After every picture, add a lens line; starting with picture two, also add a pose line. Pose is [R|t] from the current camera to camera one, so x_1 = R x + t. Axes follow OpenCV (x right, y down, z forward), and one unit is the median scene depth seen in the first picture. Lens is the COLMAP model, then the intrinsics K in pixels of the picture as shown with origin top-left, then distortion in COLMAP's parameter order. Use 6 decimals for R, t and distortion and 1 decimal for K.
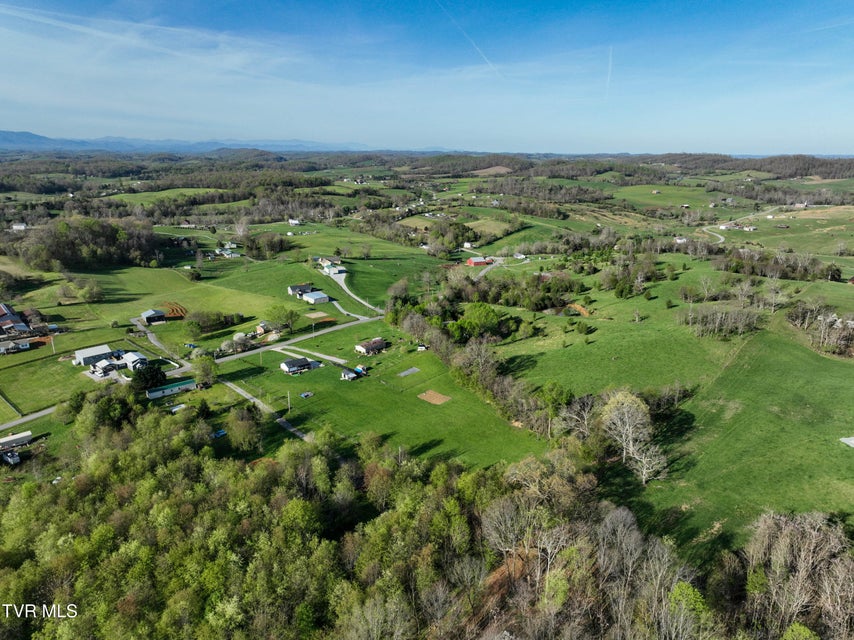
lens RADIAL K [[605.2, 0, 430.0], [0, 605.2, 299.4], [0, 0, 1]] dist [0.013011, 0.004054]
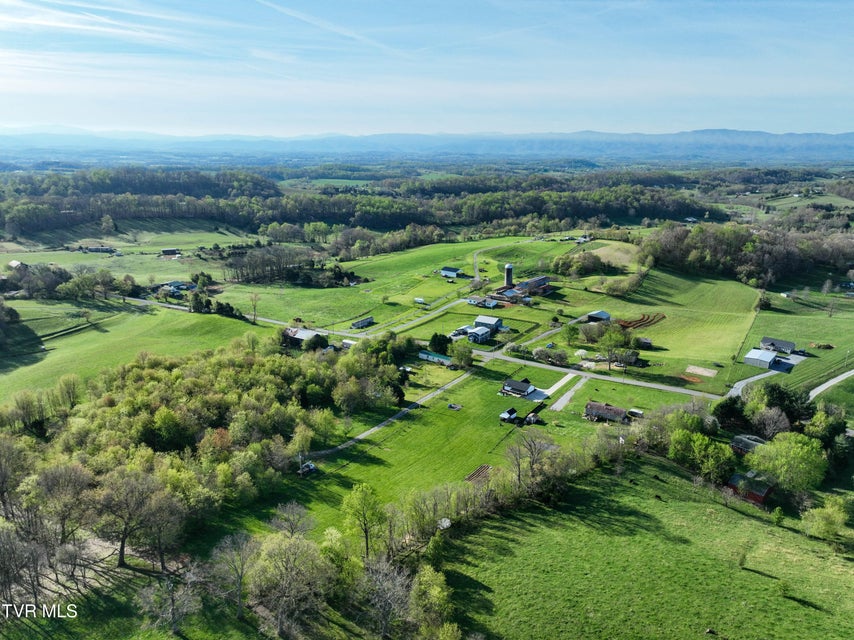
lens RADIAL K [[601.0, 0, 430.0], [0, 601.0, 316.2], [0, 0, 1]] dist [0.006600, 0.006122]
pose [[0.200950, 0.257851, -0.945057, 0.514030], [-0.245711, 0.947162, 0.206179, -0.130474], [0.948285, 0.190779, 0.253689, 0.551806]]
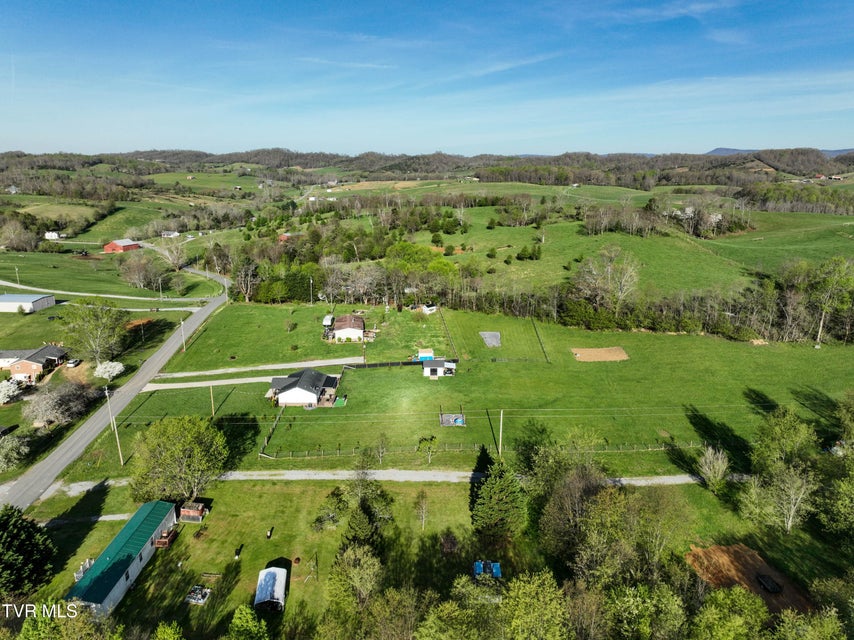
lens RADIAL K [[601.0, 0, 430.0], [0, 601.0, 316.2], [0, 0, 1]] dist [0.006600, 0.006122]
pose [[0.655366, -0.195037, 0.729696, -0.419452], [0.182814, 0.978321, 0.097299, 0.027203], [-0.732854, 0.069633, 0.676814, 0.557949]]
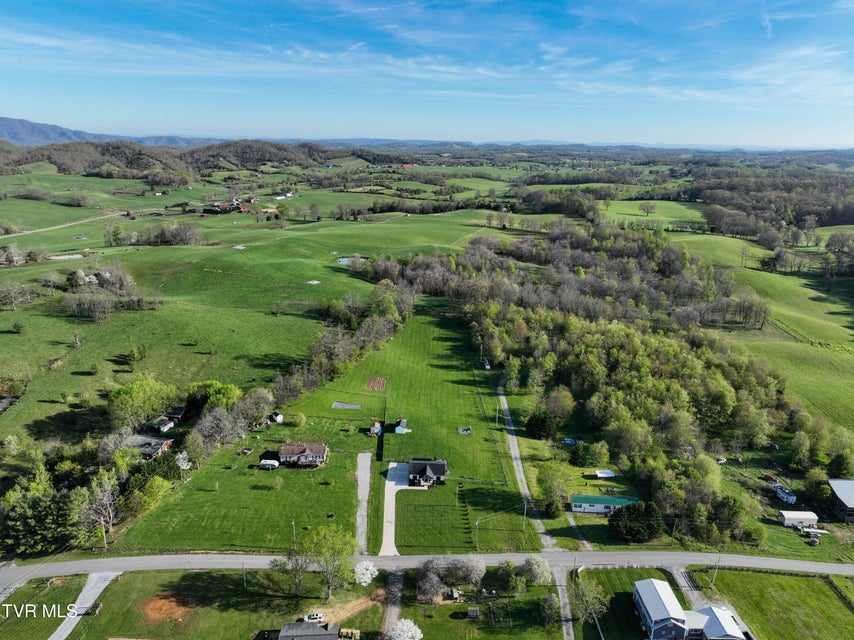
lens RADIAL K [[601.0, 0, 430.0], [0, 601.0, 316.2], [0, 0, 1]] dist [0.006600, 0.006122]
pose [[-0.715316, -0.215793, 0.664647, -0.556975], [0.148924, 0.882201, 0.446703, -0.298657], [-0.682747, 0.418516, -0.598916, 1.173203]]
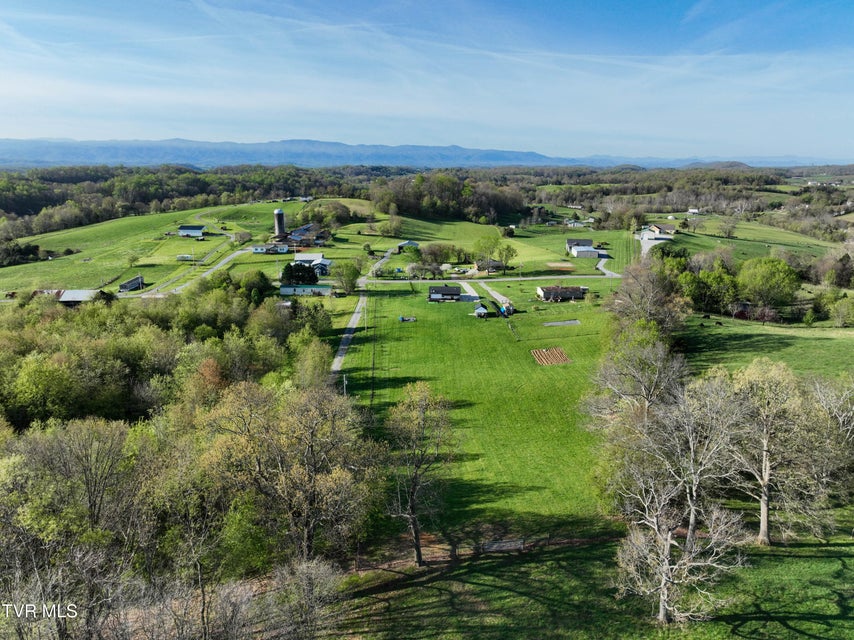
lens RADIAL K [[601.0, 0, 430.0], [0, 601.0, 316.2], [0, 0, 1]] dist [0.006600, 0.006122]
pose [[0.741774, 0.164028, -0.650282, 0.233458], [-0.164104, 0.984546, 0.061151, 0.082572], [0.650262, 0.061354, 0.757228, 0.365849]]
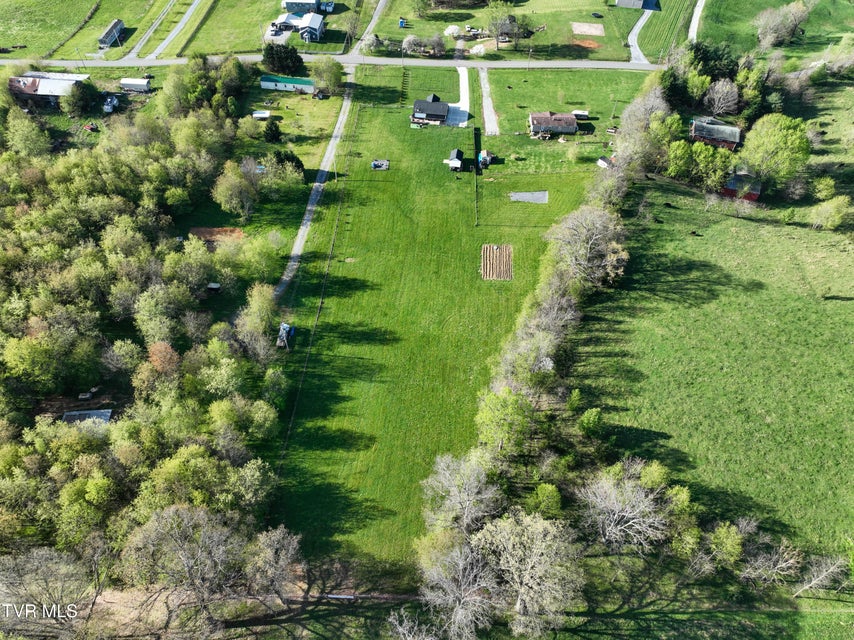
lens RADIAL K [[601.0, 0, 430.0], [0, 601.0, 316.2], [0, 0, 1]] dist [0.006600, 0.006122]
pose [[0.664455, 0.570894, -0.482266, 0.229424], [-0.196903, 0.756255, 0.623945, -0.133462], [0.720922, -0.319624, 0.614908, 0.428805]]
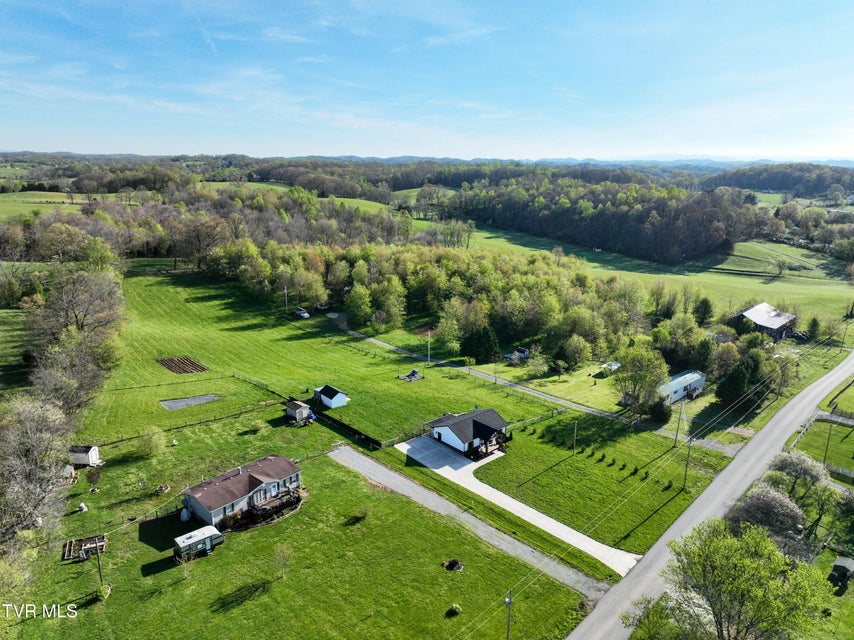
lens RADIAL K [[601.0, 0, 430.0], [0, 601.0, 316.2], [0, 0, 1]] dist [0.006600, 0.006122]
pose [[-0.999836, -0.017047, -0.006058, -0.171965], [-0.017860, 0.876597, 0.480894, -0.119922], [-0.002887, 0.480923, -0.876758, 1.149165]]
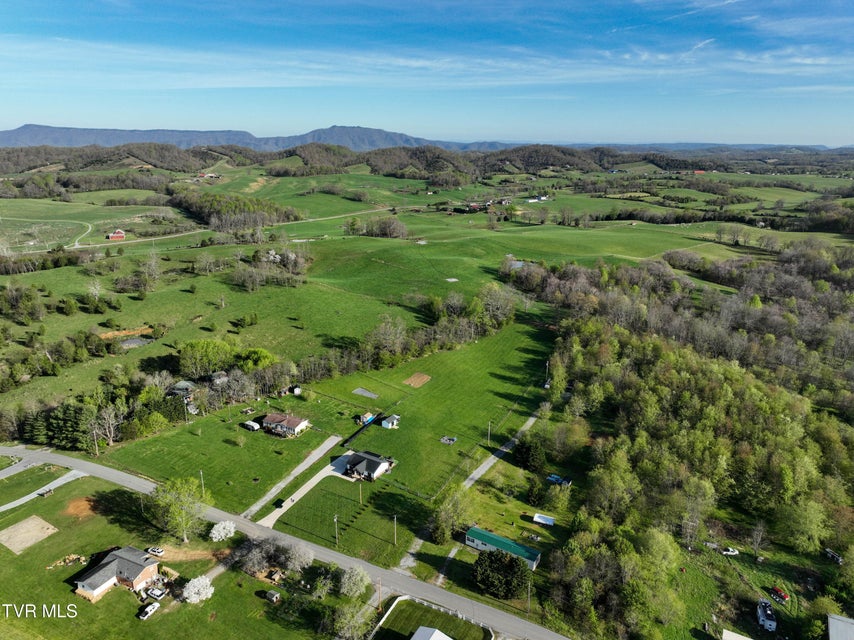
lens RADIAL K [[601.0, 0, 430.0], [0, 601.0, 316.2], [0, 0, 1]] dist [0.006600, 0.006122]
pose [[-0.292031, -0.280050, 0.914489, -0.718313], [0.219471, 0.911031, 0.349077, -0.232303], [-0.930887, 0.302645, -0.204586, 0.906024]]
